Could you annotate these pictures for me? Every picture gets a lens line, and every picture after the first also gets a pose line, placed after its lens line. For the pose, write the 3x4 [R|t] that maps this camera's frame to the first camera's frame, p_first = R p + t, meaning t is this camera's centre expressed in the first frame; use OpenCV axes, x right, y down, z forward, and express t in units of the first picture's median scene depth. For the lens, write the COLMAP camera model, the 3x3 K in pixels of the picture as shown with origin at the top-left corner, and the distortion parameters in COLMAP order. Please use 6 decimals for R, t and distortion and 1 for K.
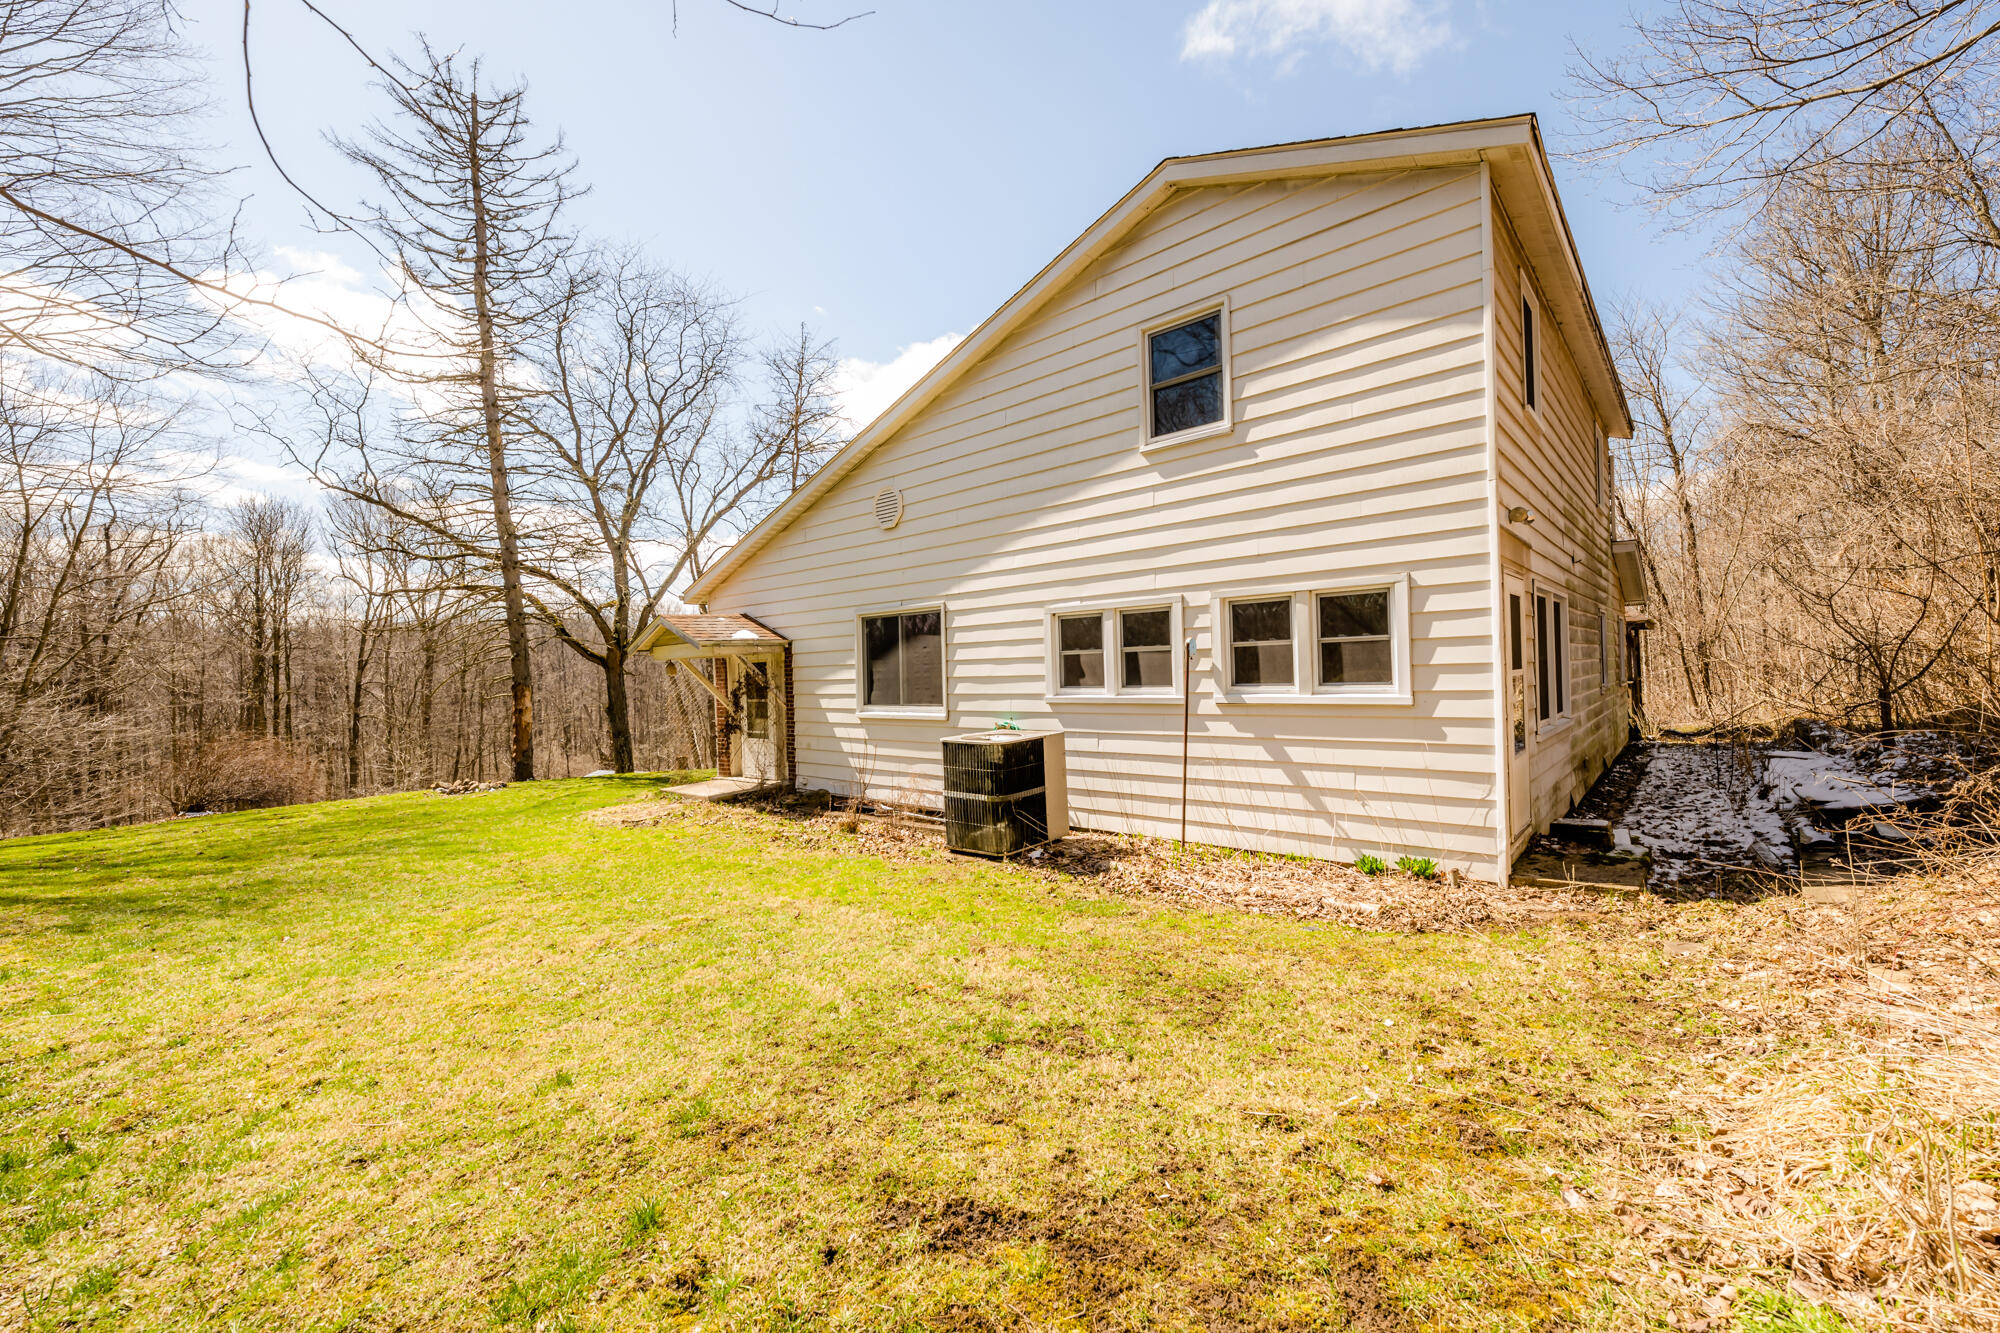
lens RADIAL K [[805.5, 0, 999.3], [0, 805.5, 679.8], [0, 0, 1]] dist [0.004173, -0.001128]
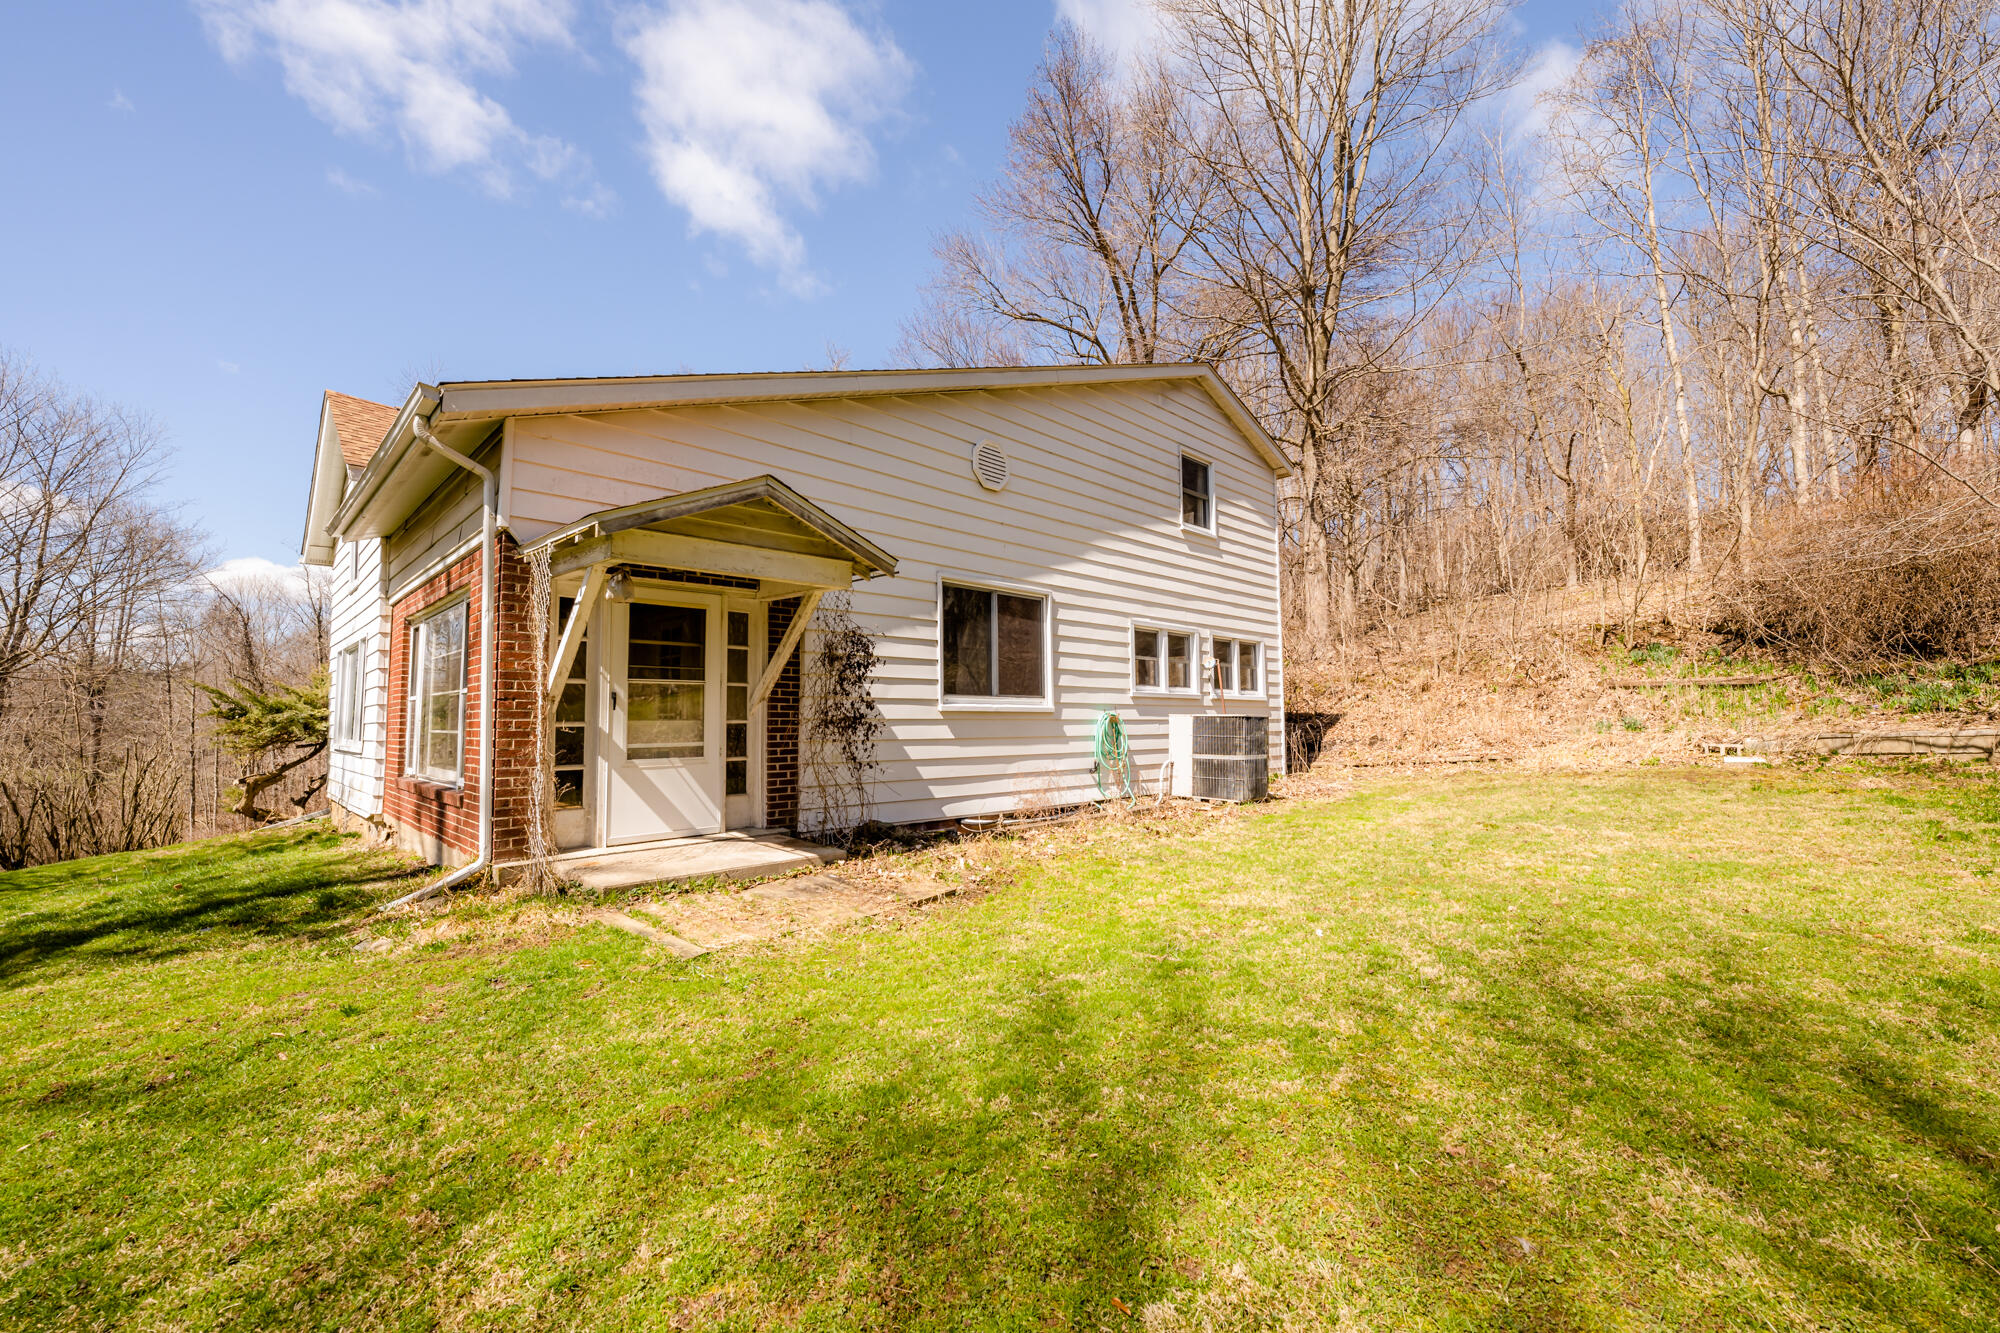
lens RADIAL K [[805.5, 0, 998.6], [0, 805.5, 658.0], [0, 0, 1]] dist [0.004173, -0.001128]
pose [[0.039797, 0.098077, 0.994383, -1.157135], [0.002841, 0.995156, -0.098267, 0.089691], [-0.999204, 0.006736, 0.039326, 1.149473]]
